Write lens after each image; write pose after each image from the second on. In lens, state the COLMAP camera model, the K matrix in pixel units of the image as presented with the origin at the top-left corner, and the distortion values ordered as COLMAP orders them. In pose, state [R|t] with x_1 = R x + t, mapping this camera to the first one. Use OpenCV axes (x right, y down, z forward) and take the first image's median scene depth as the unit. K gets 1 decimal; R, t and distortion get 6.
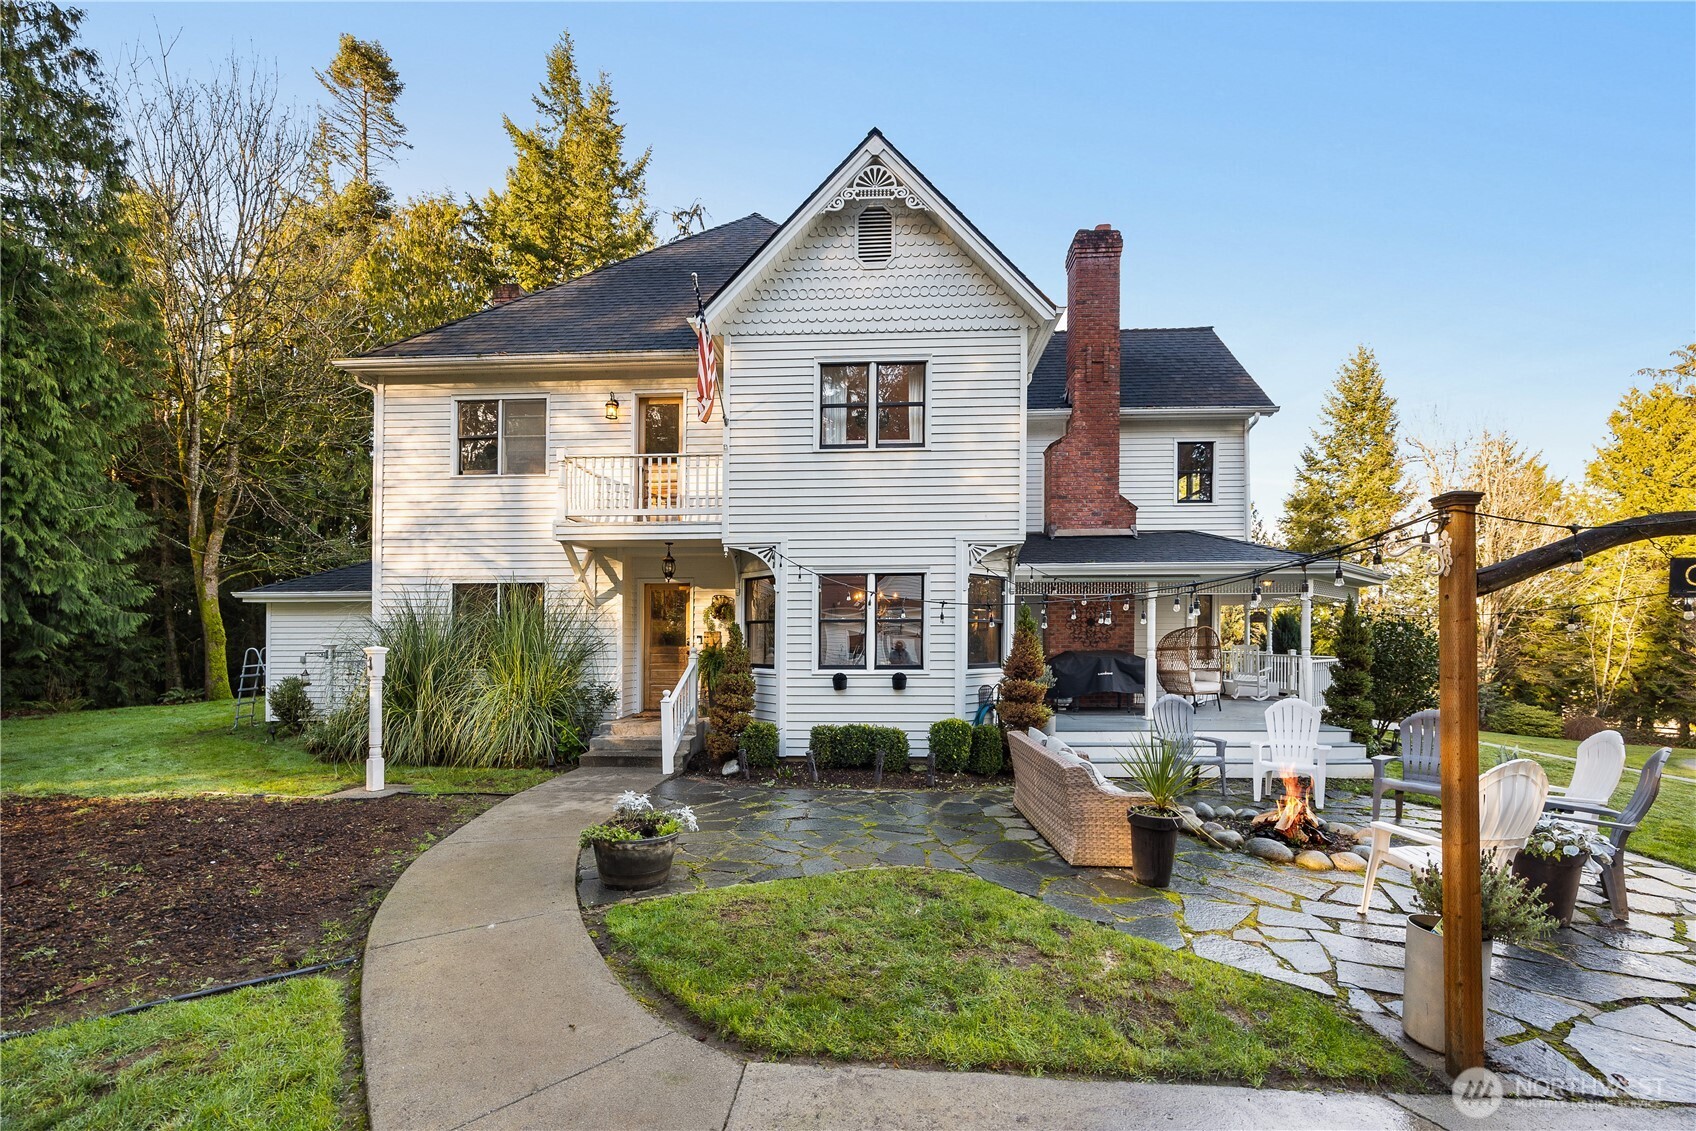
lens RADIAL K [[703.8, 0, 852.8], [0, 703.8, 643.9], [0, 0, 1]] dist [-0.002798, -0.000630]
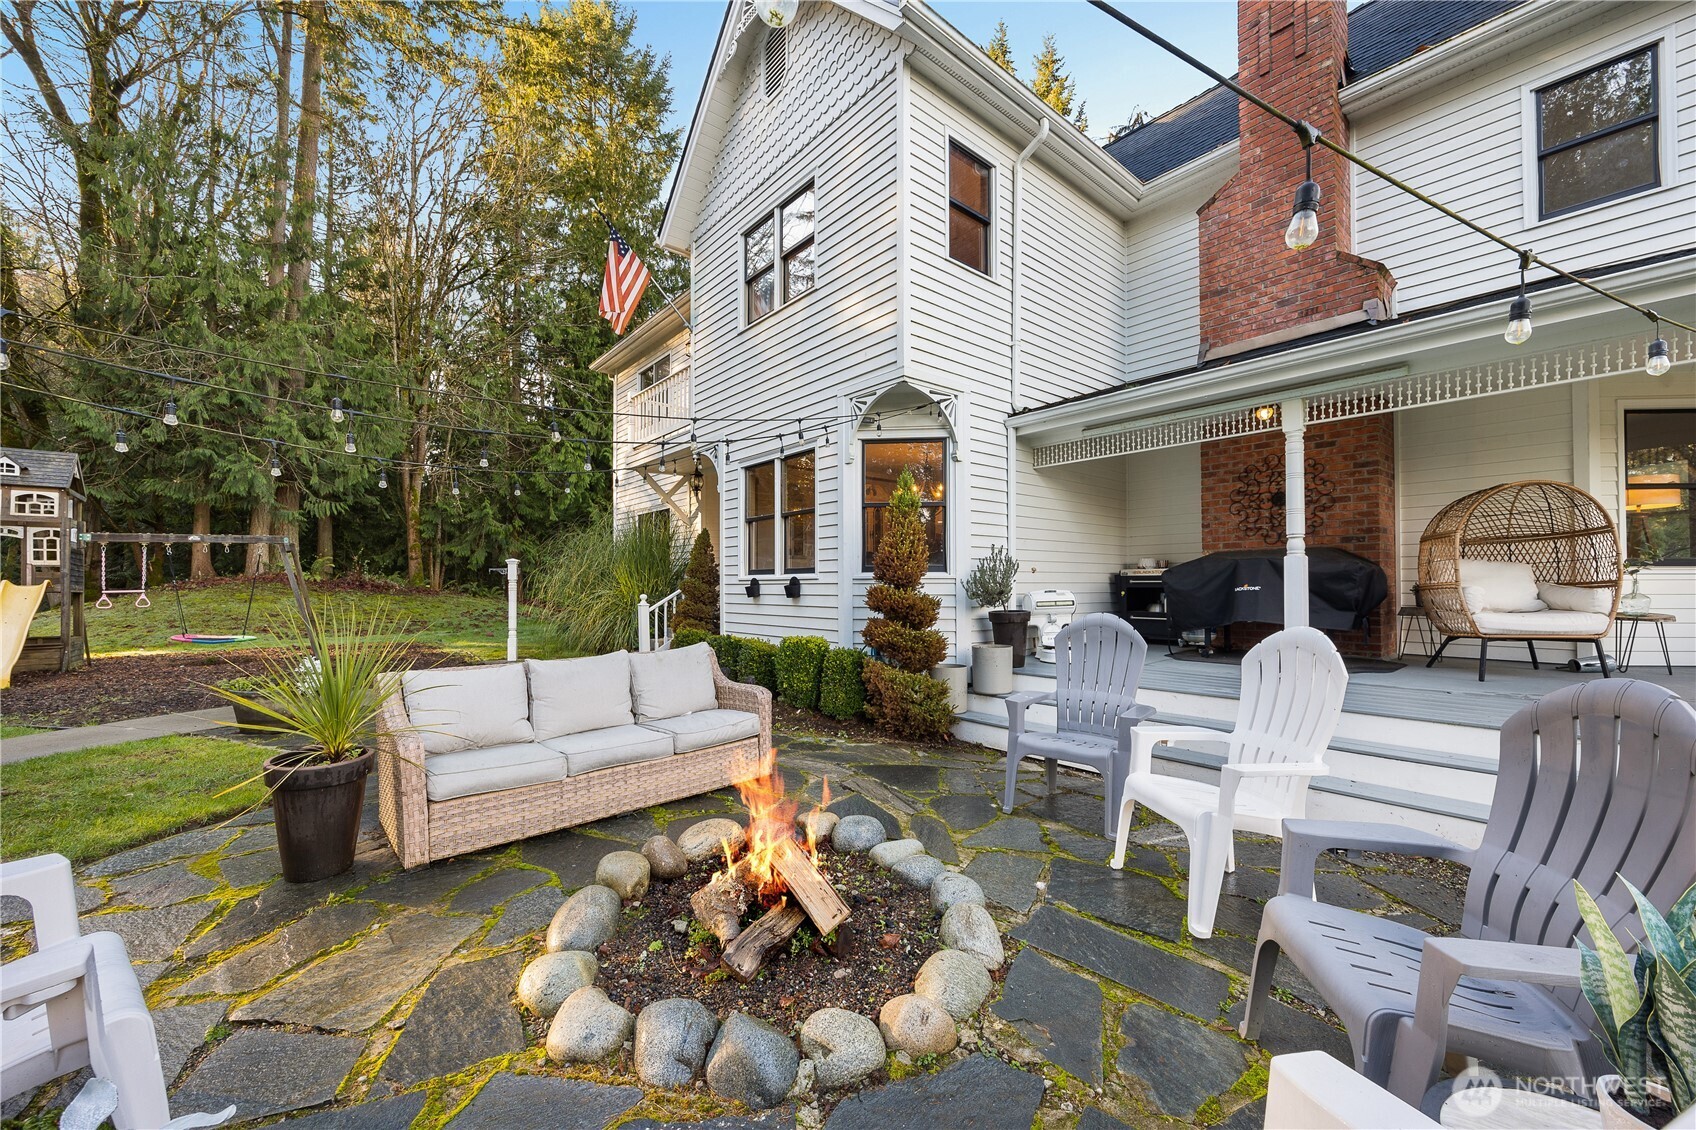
lens RADIAL K [[648.6, 0, 848.0], [0, 648.6, 565.0], [0, 0, 1]] dist [0.000936, 0.000134]
pose [[0.680791, -0.019619, -0.732215, 0.490147], [-0.000256, 0.999635, -0.027023, 0.035744], [0.732478, 0.018584, 0.680537, 0.414153]]
